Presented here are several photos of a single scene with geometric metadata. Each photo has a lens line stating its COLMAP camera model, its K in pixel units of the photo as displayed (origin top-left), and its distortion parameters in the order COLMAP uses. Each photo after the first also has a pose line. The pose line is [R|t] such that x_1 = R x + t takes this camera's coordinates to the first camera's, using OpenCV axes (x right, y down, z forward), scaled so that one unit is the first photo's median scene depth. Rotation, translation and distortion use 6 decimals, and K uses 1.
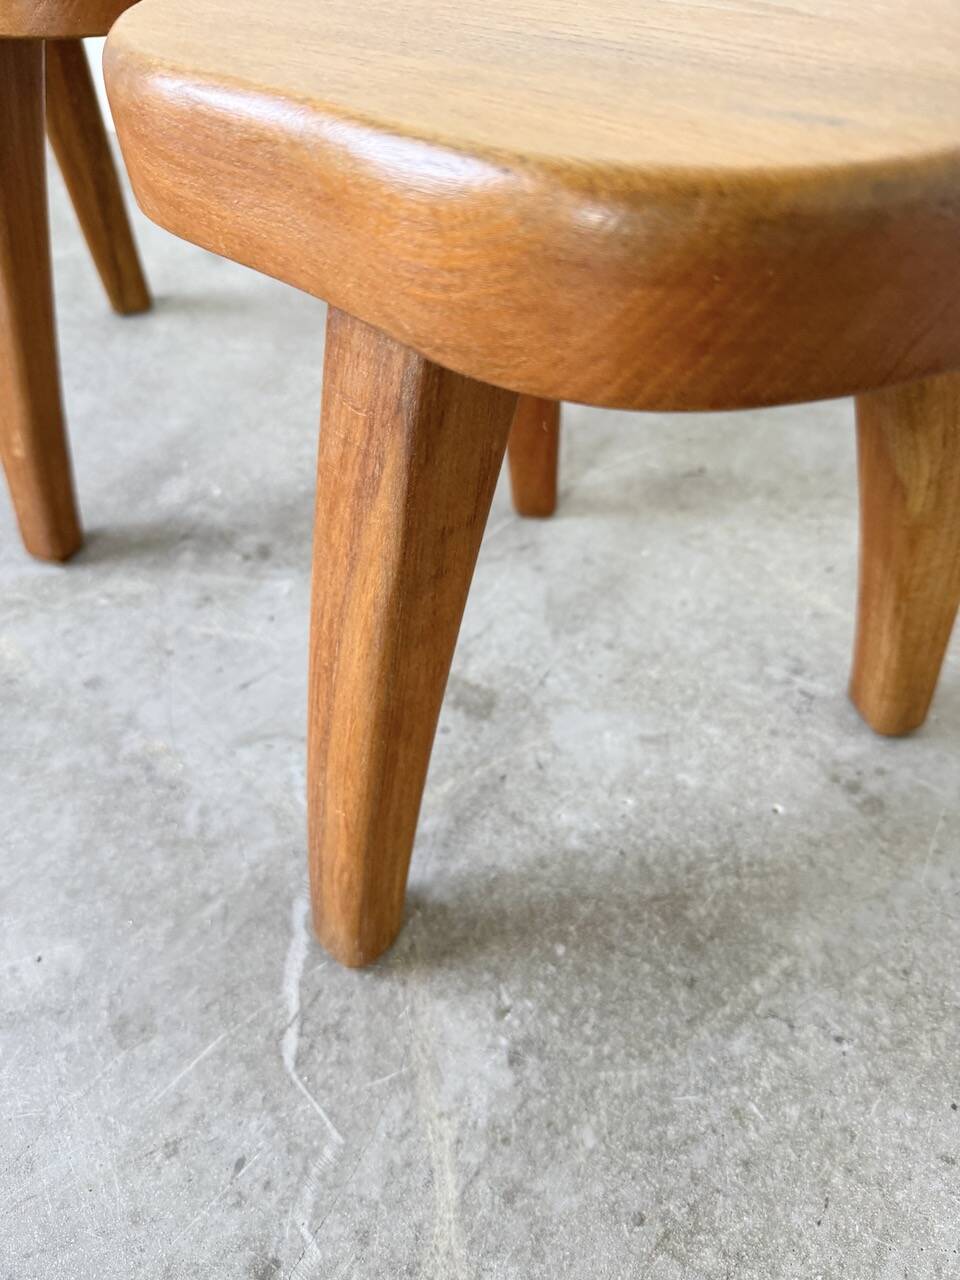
lens RADIAL K [[924.2, 0, 475.7], [0, 924.2, 660.0], [0, 0, 1]] dist [-0.000631, -0.018562]
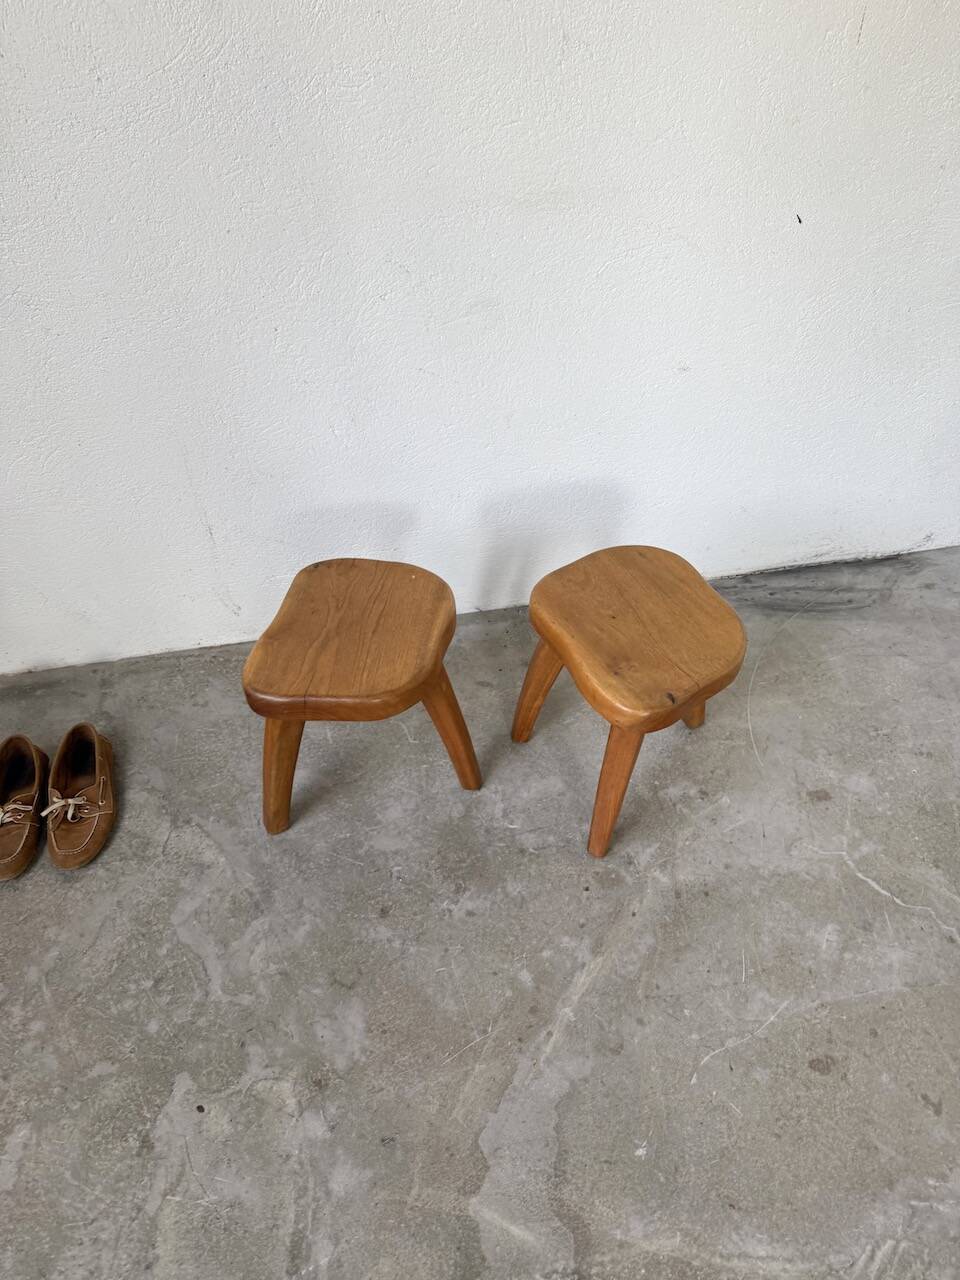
lens RADIAL K [[924.2, 0, 480.8], [0, 924.2, 642.3], [0, 0, 1]] dist [-0.000631, -0.018562]
pose [[0.760660, -0.458759, 0.459278, -2.549494], [0.495619, 0.867347, 0.045520, -1.366631], [-0.419236, 0.193002, 0.887125, -1.605654]]
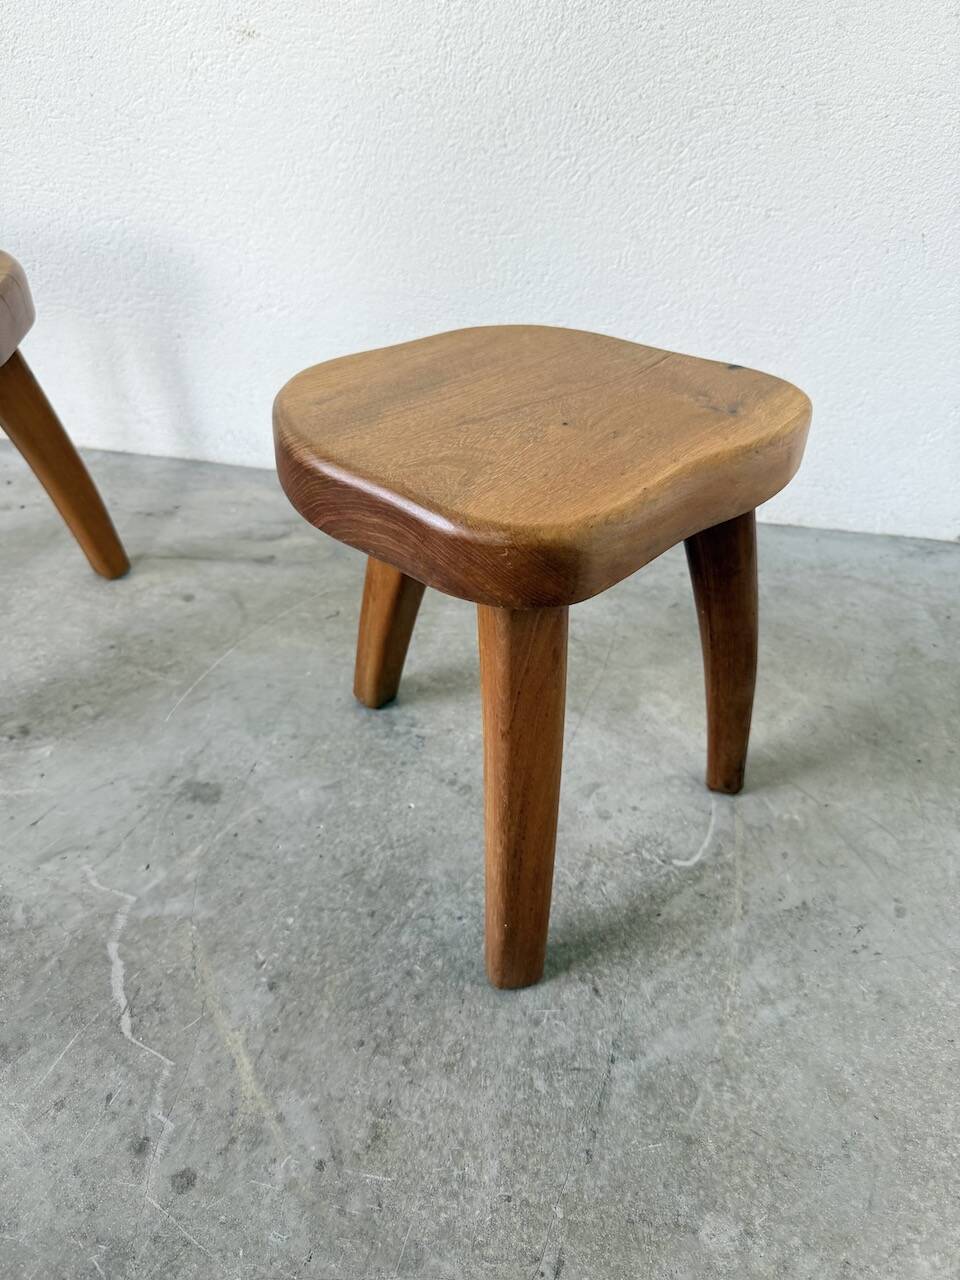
lens RADIAL K [[924.2, 0, 485.5], [0, 924.2, 644.6], [0, 0, 1]] dist [-0.000631, -0.018562]
pose [[0.931095, -0.191447, 0.310499, 0.000796], [0.240865, 0.961923, -0.129184, 0.152407], [-0.273944, 0.195071, 0.941755, -0.738604]]
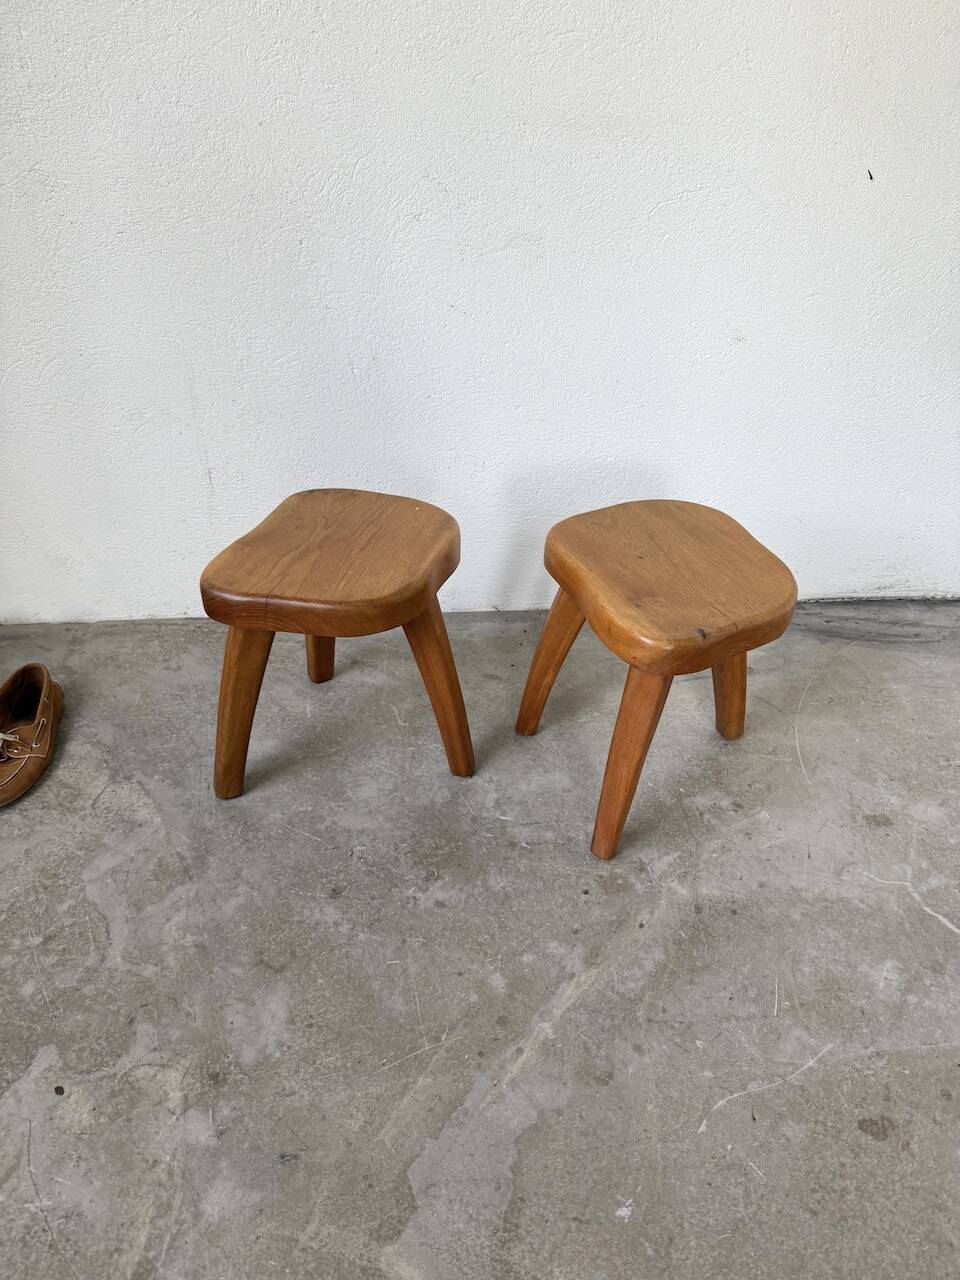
lens RADIAL K [[924.2, 0, 487.5], [0, 924.2, 638.8], [0, 0, 1]] dist [-0.000631, -0.018562]
pose [[0.818020, -0.301672, 0.489732, -2.472154], [0.411612, 0.901740, -0.132066, -0.640304], [-0.401770, 0.309612, 0.861813, -1.055869]]
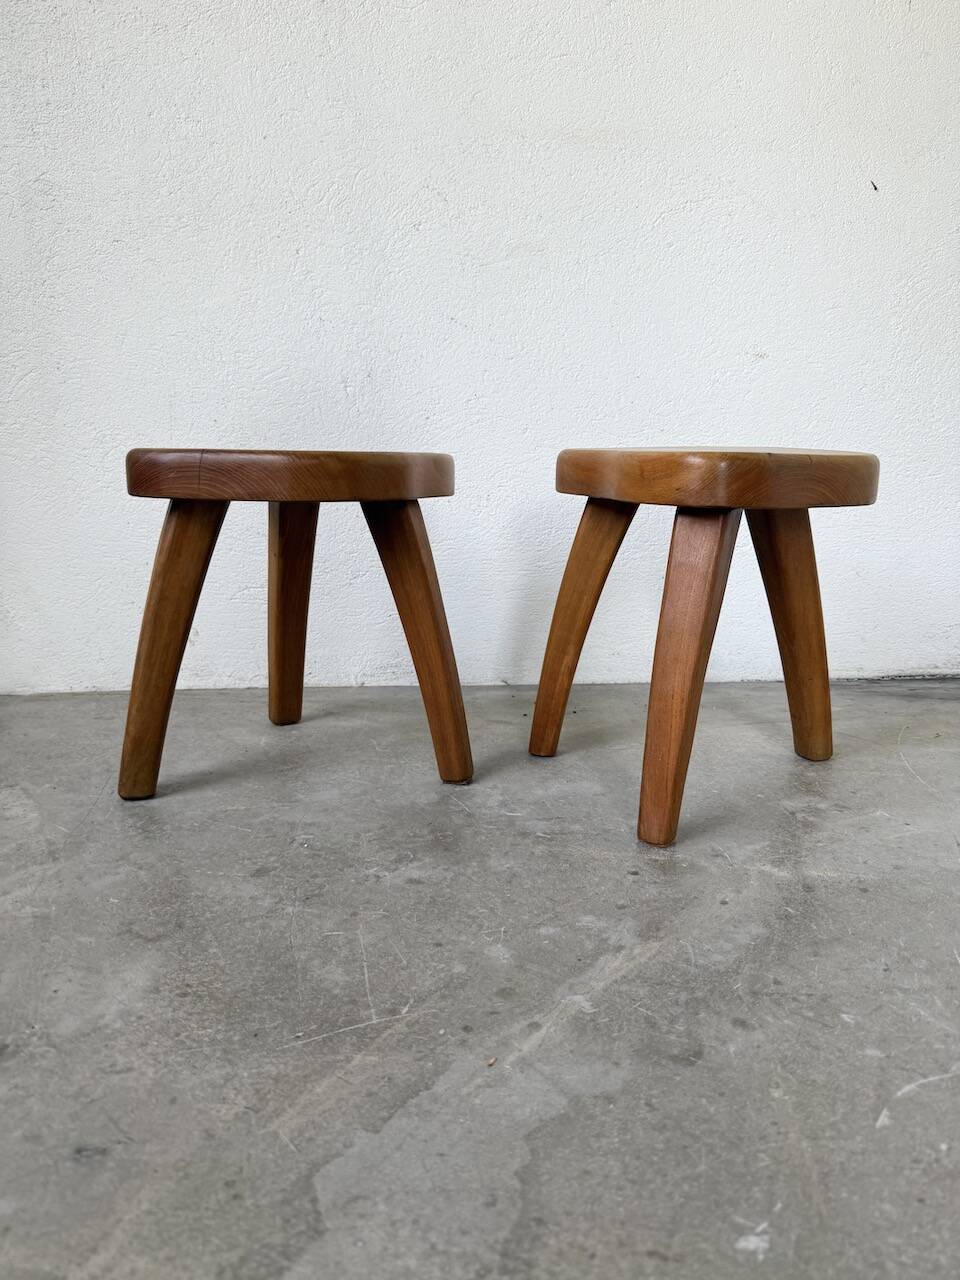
lens RADIAL K [[924.2, 0, 481.5], [0, 924.2, 633.5], [0, 0, 1]] dist [-0.000631, -0.018562]
pose [[0.833920, -0.089343, 0.544605, -2.315010], [0.407960, 0.764383, -0.499287, 0.270306], [-0.371679, 0.638543, 0.673882, 0.056433]]
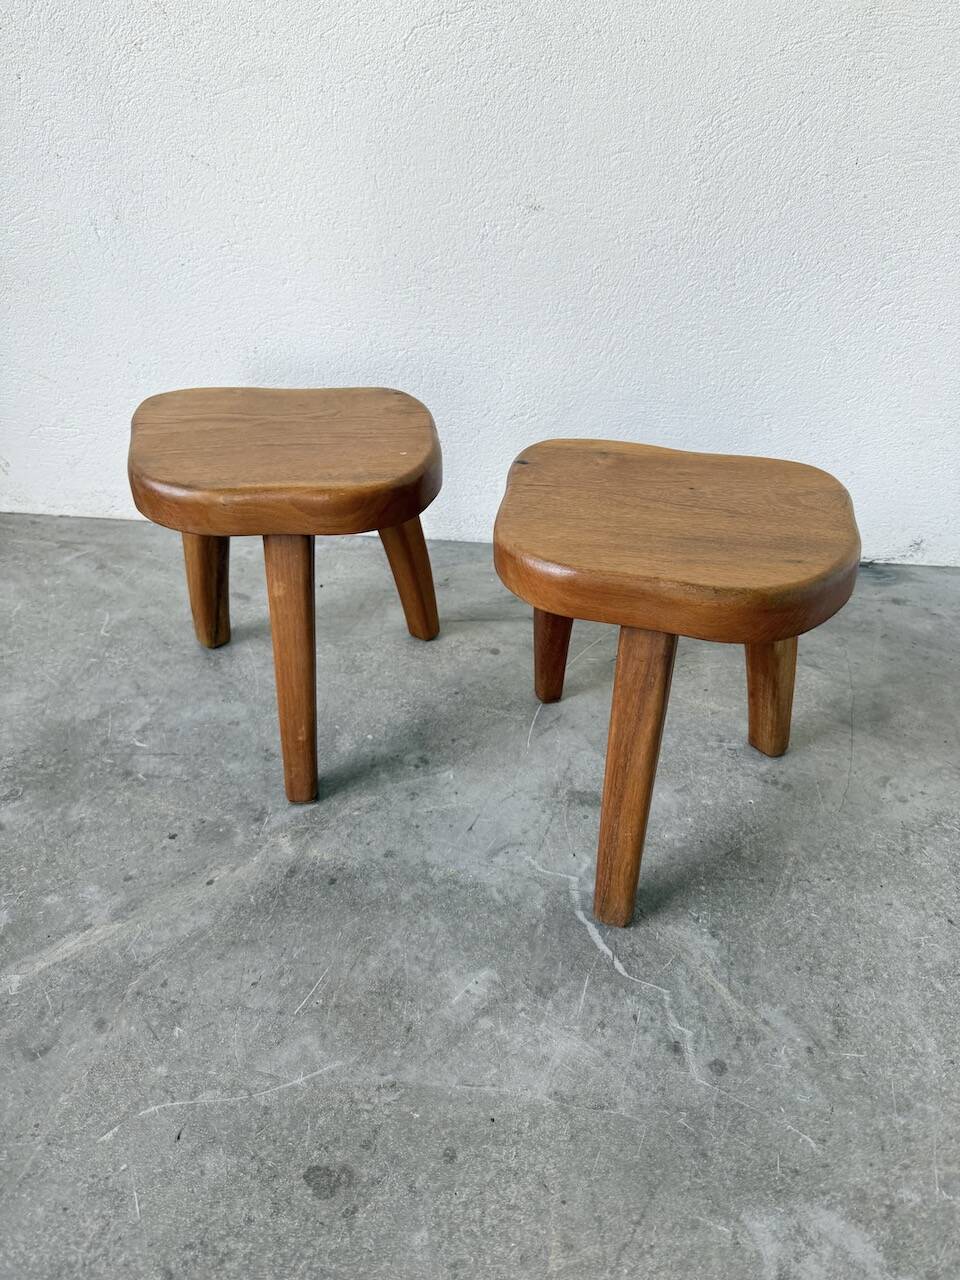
lens RADIAL K [[924.2, 0, 485.7], [0, 924.2, 630.4], [0, 0, 1]] dist [-0.000631, -0.018562]
pose [[0.909229, -0.219543, 0.353699, -1.037025], [0.299265, 0.935316, -0.188744, 0.016861], [-0.289383, 0.277461, 0.916118, -0.999337]]
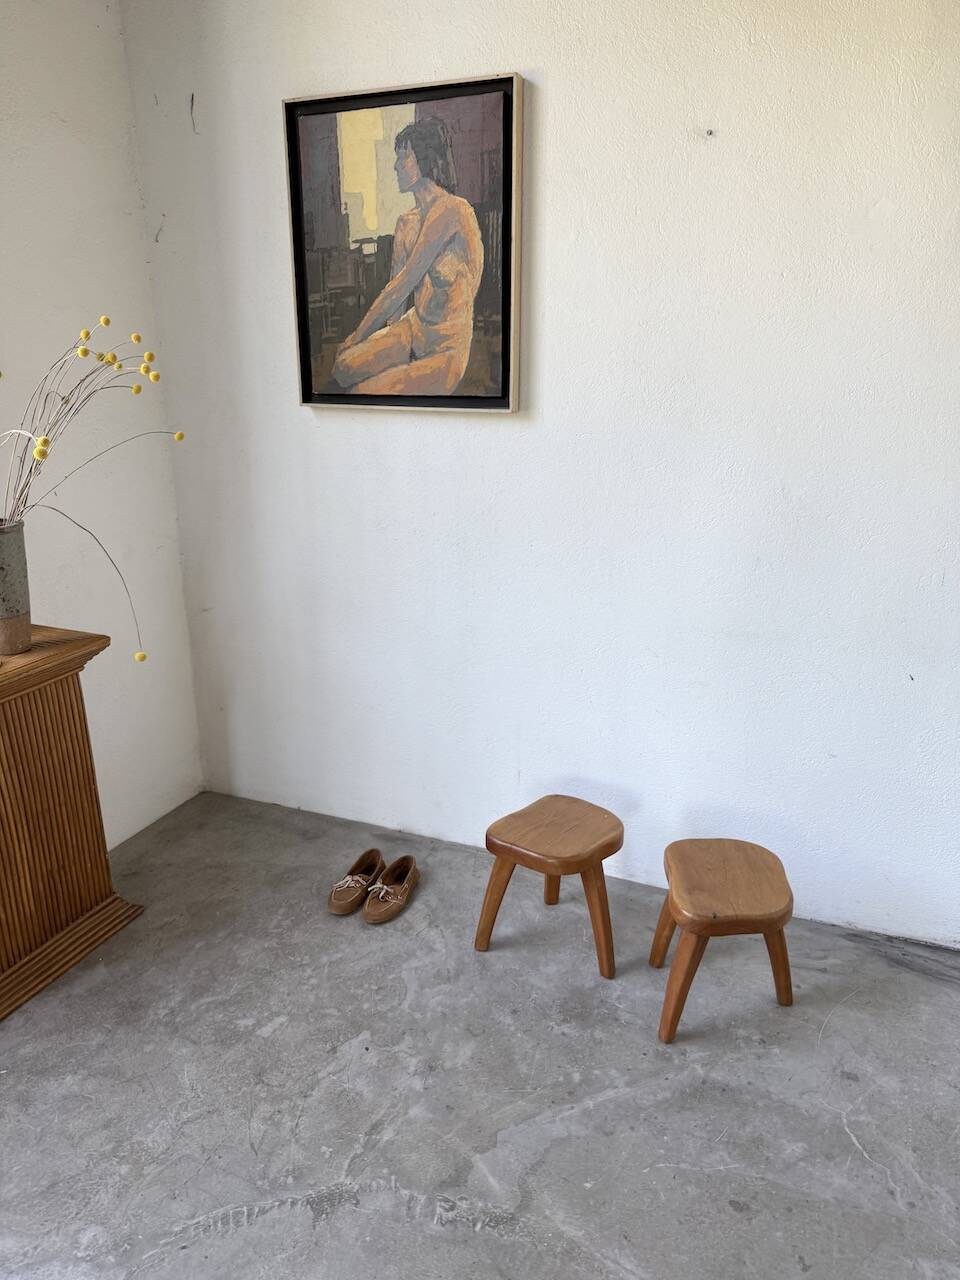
lens RADIAL K [[921.9, 0, 469.3], [0, 921.9, 643.2], [0, 0, 1]] dist [-0.014426, -0.001728]
pose [[0.989882, -0.035524, 0.137371, -2.620937], [0.099927, 0.861869, -0.497189, 0.292746], [-0.100734, 0.505885, 0.856699, -3.841261]]
